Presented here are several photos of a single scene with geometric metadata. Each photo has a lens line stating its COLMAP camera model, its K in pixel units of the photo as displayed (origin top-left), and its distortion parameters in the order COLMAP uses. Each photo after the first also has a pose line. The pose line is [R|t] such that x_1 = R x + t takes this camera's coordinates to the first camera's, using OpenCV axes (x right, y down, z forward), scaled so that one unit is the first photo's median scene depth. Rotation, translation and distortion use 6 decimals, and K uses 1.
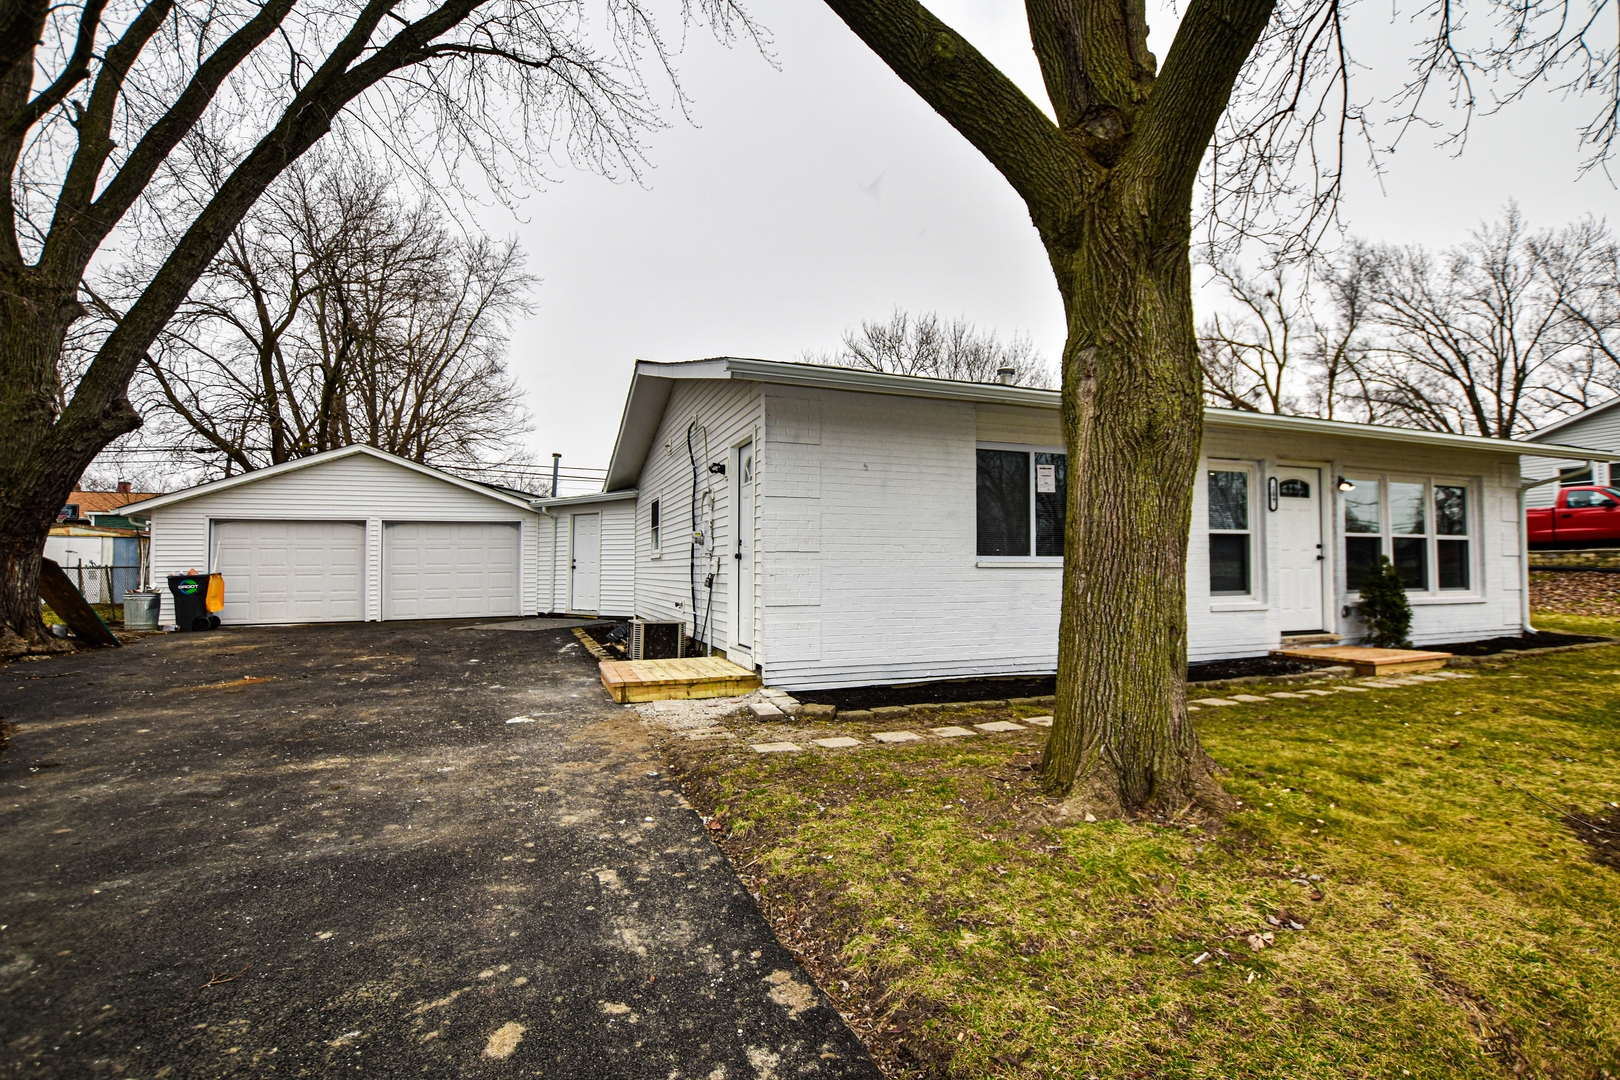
lens RADIAL K [[713.7, 0, 816.2], [0, 713.7, 539.7], [0, 0, 1]] dist [-0.021224, -0.000152]
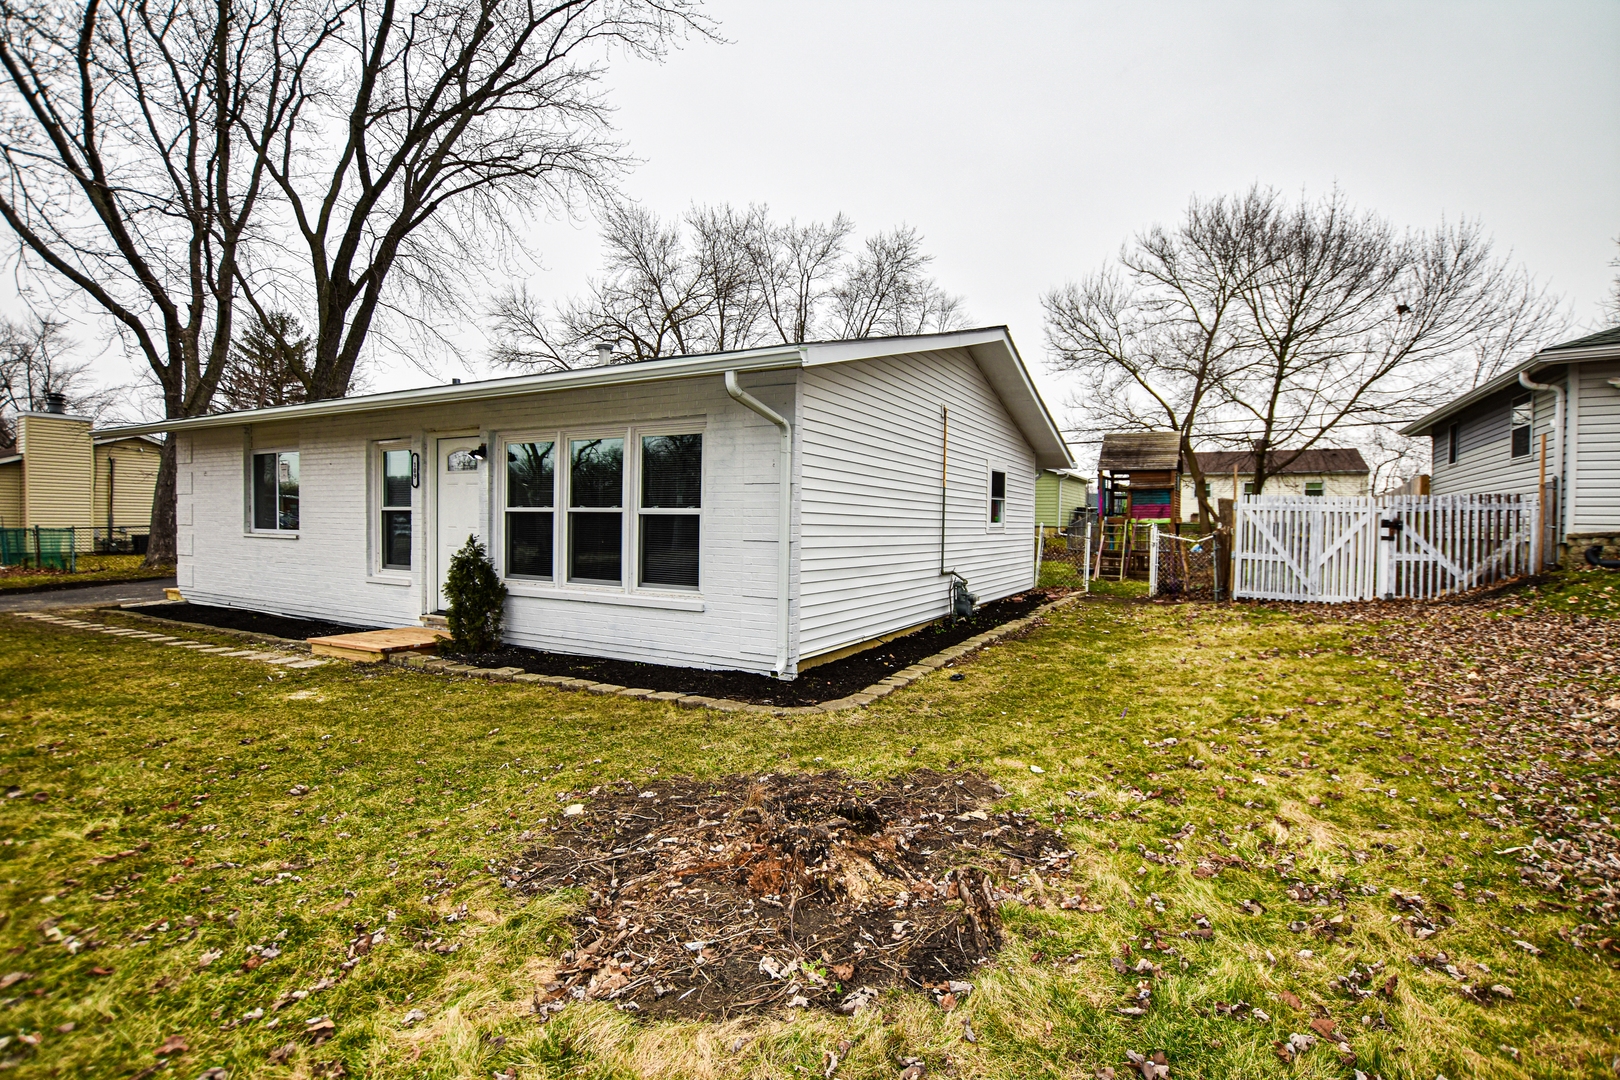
lens RADIAL K [[713.7, 0, 816.2], [0, 713.7, 539.7], [0, 0, 1]] dist [-0.021224, -0.000152]
pose [[0.680419, 0.025115, -0.732393, 2.073849], [0.014252, 0.998770, 0.047491, -0.008148], [0.732685, -0.042751, 0.679224, 0.872259]]
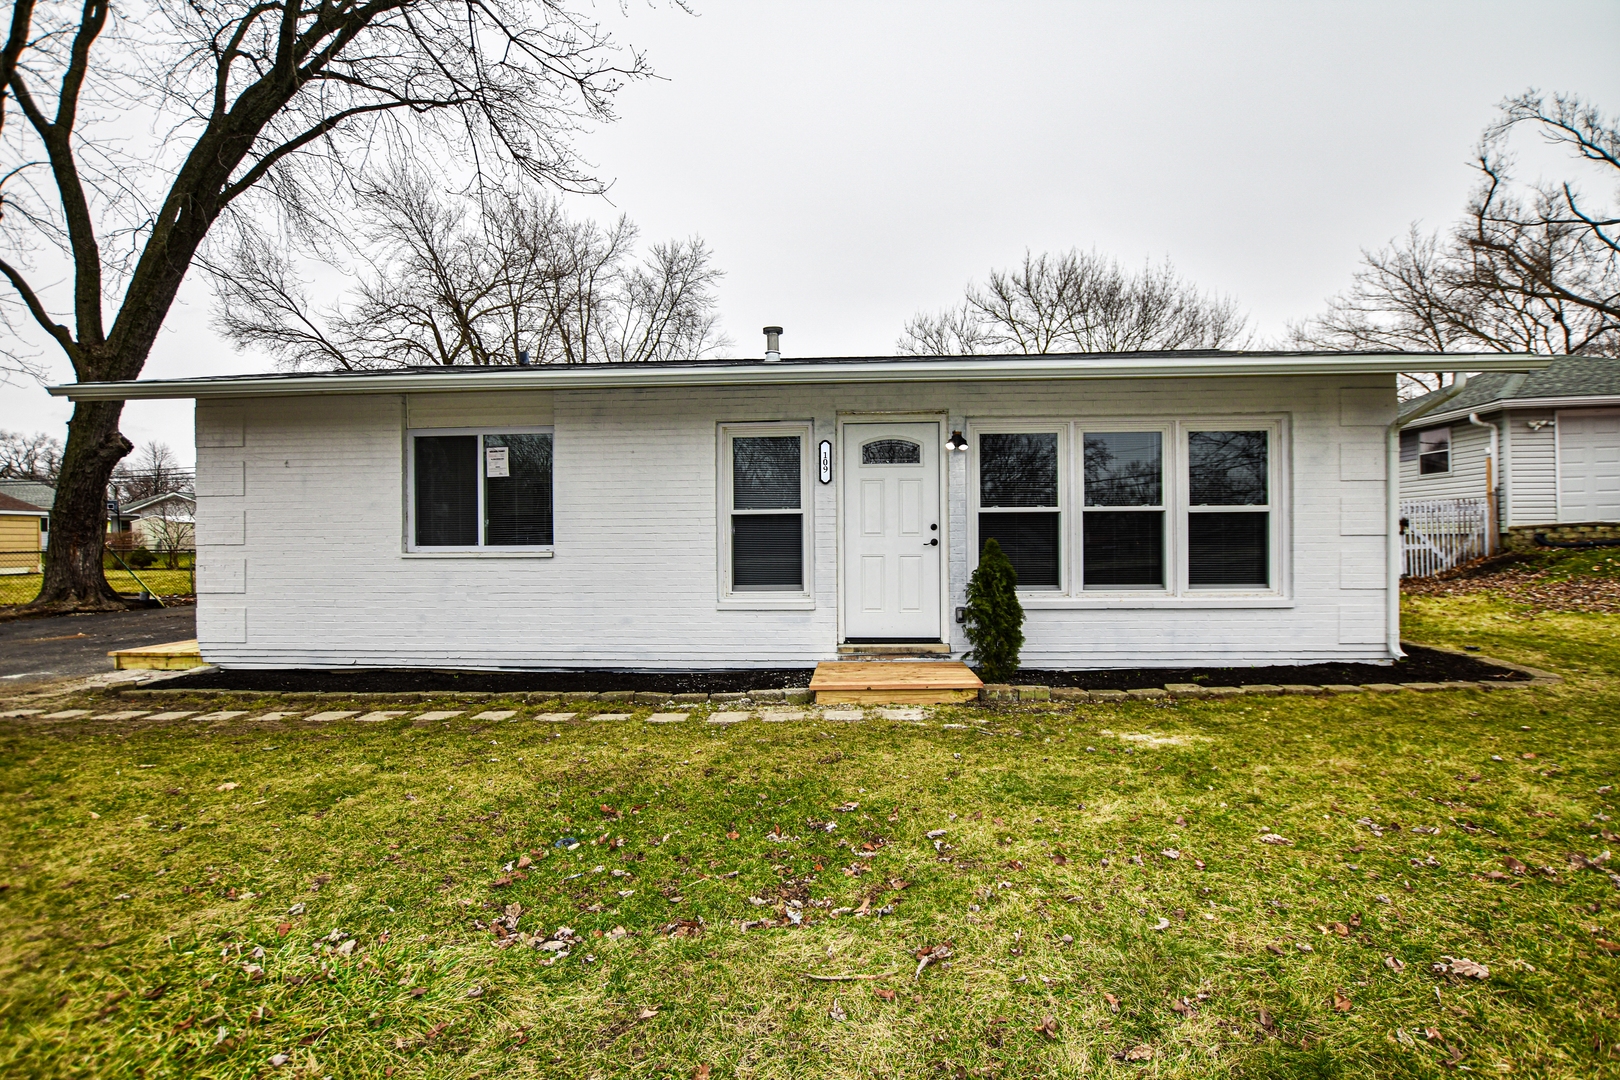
lens RADIAL K [[713.7, 0, 816.2], [0, 713.7, 539.7], [0, 0, 1]] dist [-0.021224, -0.000152]
pose [[0.917407, -0.007992, -0.397869, 1.121184], [0.022621, 0.999229, 0.032087, -0.004984], [0.397306, -0.038437, 0.916881, 0.321259]]
